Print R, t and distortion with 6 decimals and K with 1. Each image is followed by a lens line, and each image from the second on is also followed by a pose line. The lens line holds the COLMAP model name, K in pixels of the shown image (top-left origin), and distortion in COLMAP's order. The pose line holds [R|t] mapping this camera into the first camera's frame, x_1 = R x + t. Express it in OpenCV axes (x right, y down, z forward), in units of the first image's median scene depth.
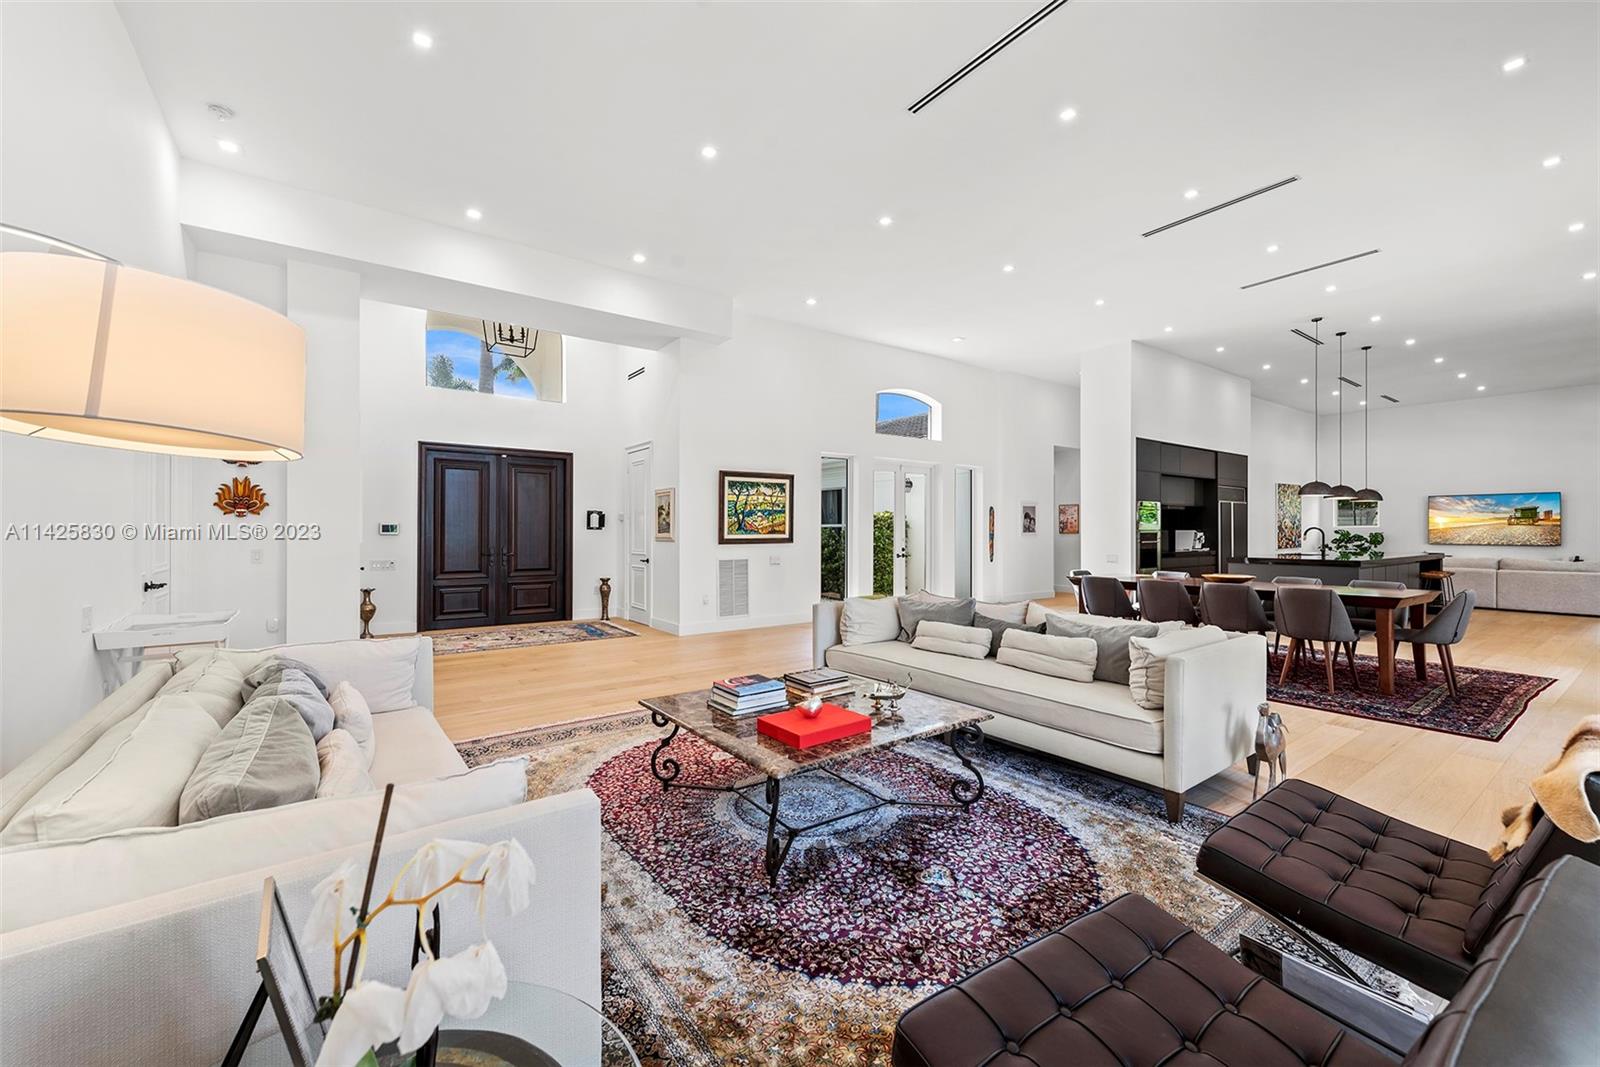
lens RADIAL K [[643.8, 0, 792.2], [0, 643.8, 535.3], [0, 0, 1]] dist [-0.003090, -0.000152]
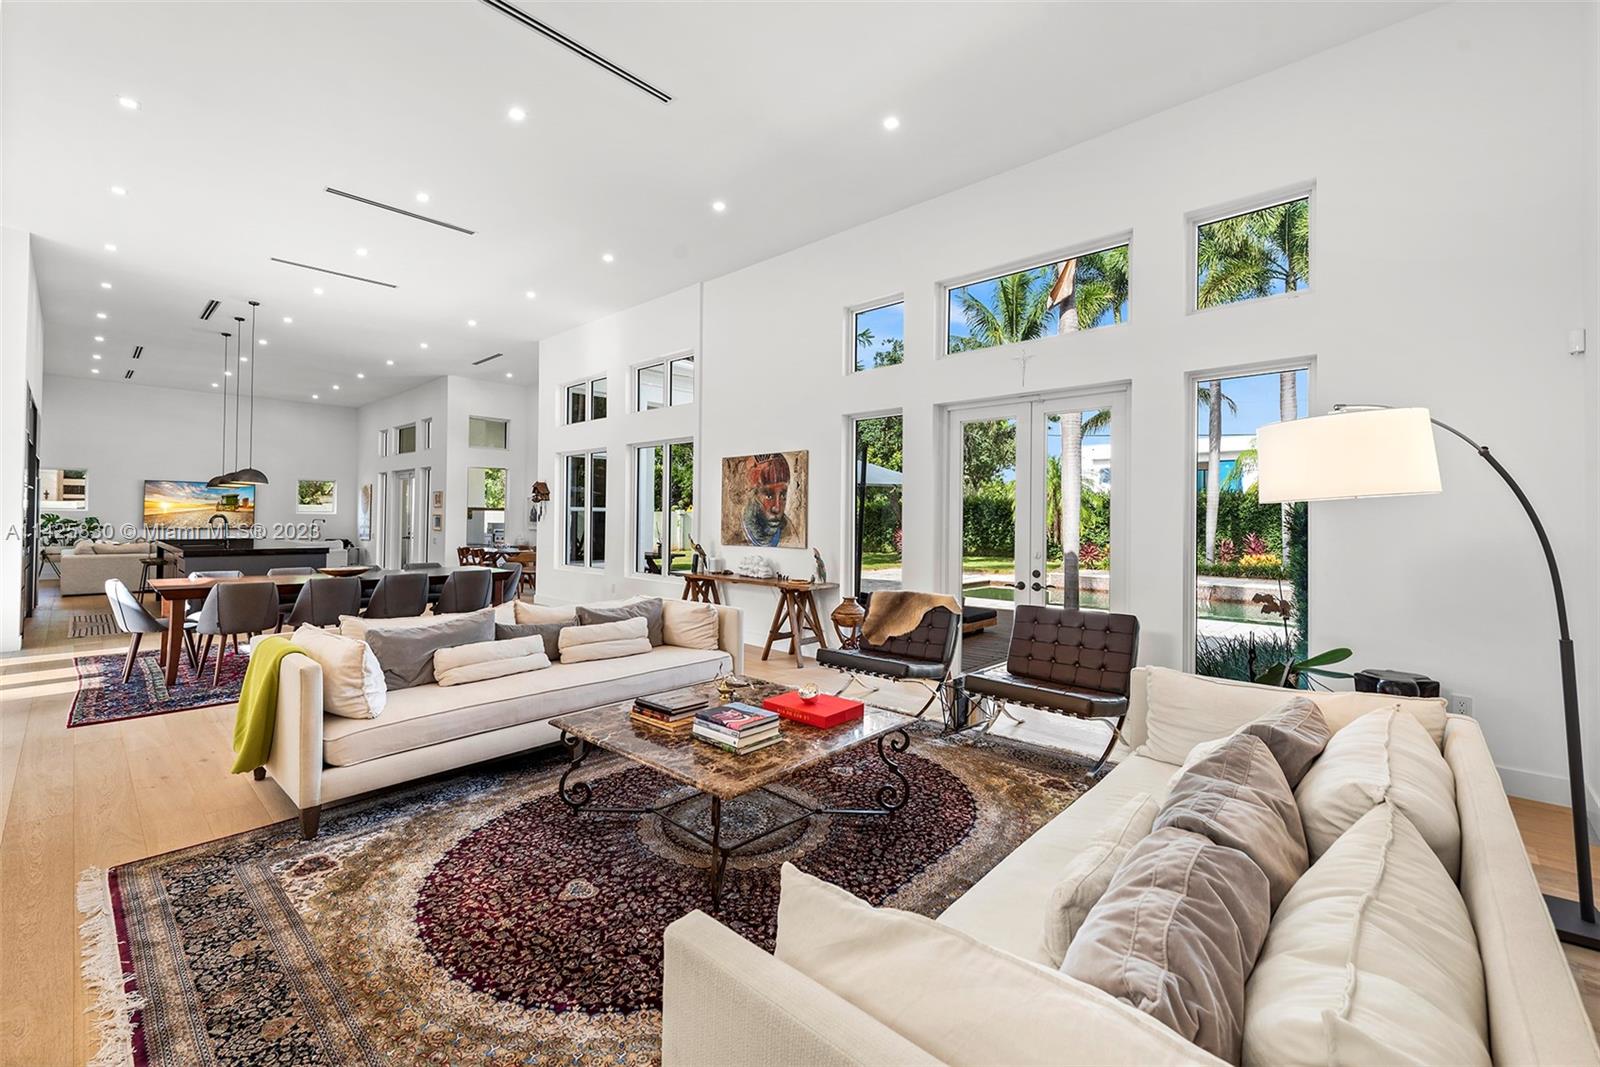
lens RADIAL K [[674.8, 0, 795.9], [0, 674.8, 517.0], [0, 0, 1]] dist [-0.001173, -0.000047]
pose [[-0.209217, -0.003013, 0.977865, -0.358610], [-0.001252, 0.999995, 0.002814, -0.014482], [-0.977868, -0.000636, -0.209220, 0.409539]]
